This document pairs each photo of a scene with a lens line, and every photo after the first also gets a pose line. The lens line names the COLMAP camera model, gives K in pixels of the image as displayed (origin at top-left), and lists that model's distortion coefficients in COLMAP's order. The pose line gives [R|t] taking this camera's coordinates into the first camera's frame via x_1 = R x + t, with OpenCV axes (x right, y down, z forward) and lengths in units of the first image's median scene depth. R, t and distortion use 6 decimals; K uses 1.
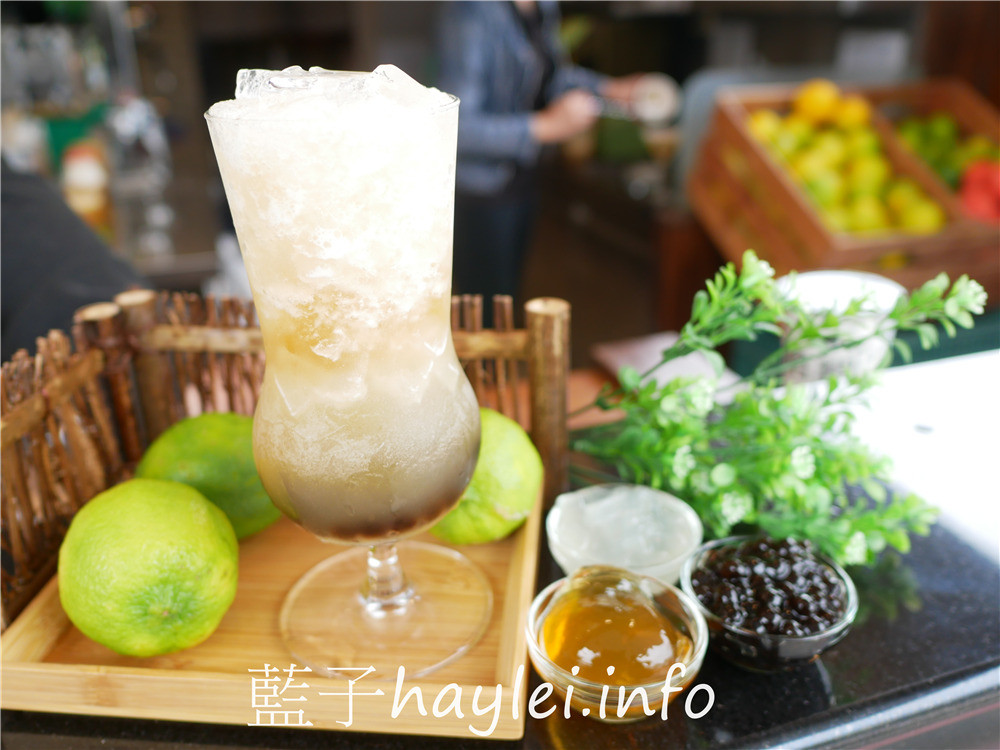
lens RADIAL K [[856.5, 0, 500.0], [0, 856.5, 375.0], [0, 0, 1]] dist [-0.042035, 0.008897]
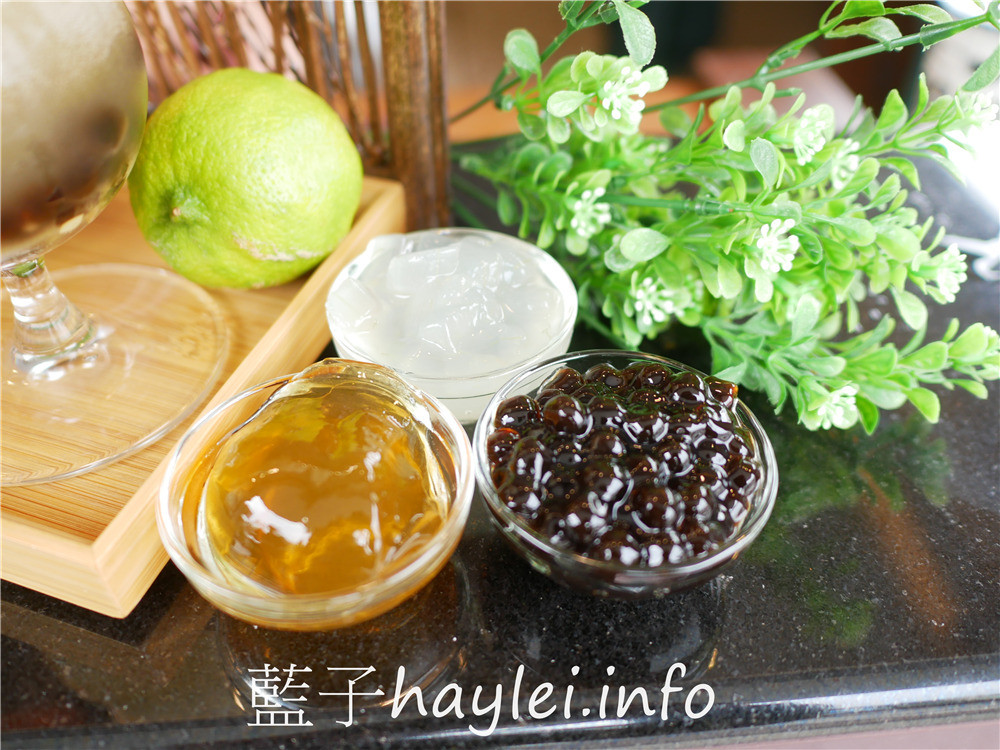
lens RADIAL K [[856.5, 0, 500.0], [0, 856.5, 375.0], [0, 0, 1]] dist [-0.042035, 0.008897]
pose [[0.976513, 0.175789, -0.124580, 0.254307], [-0.125249, 0.933627, 0.335640, 0.016613], [0.175312, -0.312153, 0.933716, 0.405102]]
